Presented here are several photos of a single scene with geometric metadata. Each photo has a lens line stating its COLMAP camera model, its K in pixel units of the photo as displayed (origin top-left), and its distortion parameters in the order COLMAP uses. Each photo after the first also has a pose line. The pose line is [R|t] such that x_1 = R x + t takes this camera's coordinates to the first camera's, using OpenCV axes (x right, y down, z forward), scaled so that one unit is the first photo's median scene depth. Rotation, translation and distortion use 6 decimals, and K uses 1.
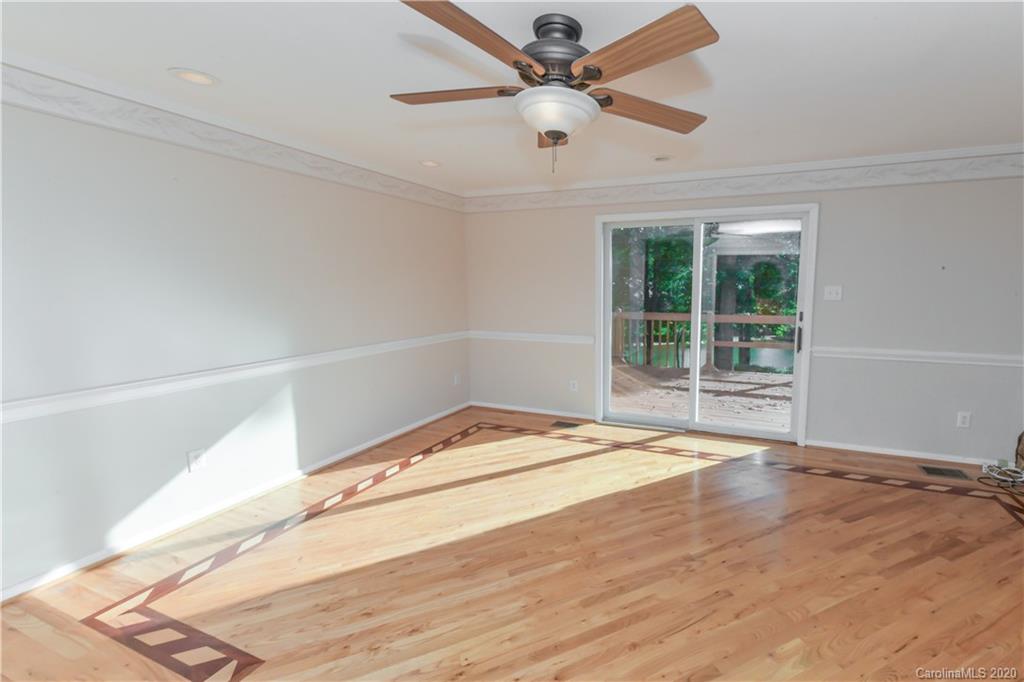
lens RADIAL K [[406.8, 0, 512.0], [0, 406.8, 341.0], [0, 0, 1]] dist [0.000705, -0.000004]
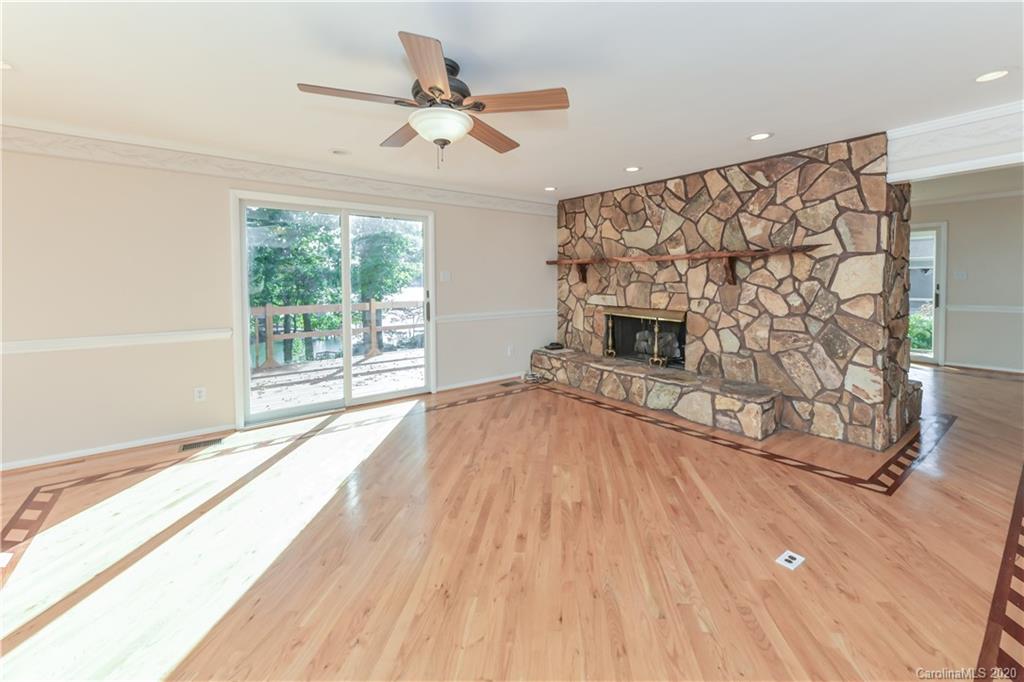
lens RADIAL K [[419.2, 0, 513.0], [0, 419.2, 294.1], [0, 0, 1]] dist [-0.000091, -0.000279]
pose [[0.533014, -0.030350, 0.845562, -0.294525], [0.112686, 0.993000, -0.035391, 0.019990], [-0.838569, 0.114147, 0.532703, 0.042215]]
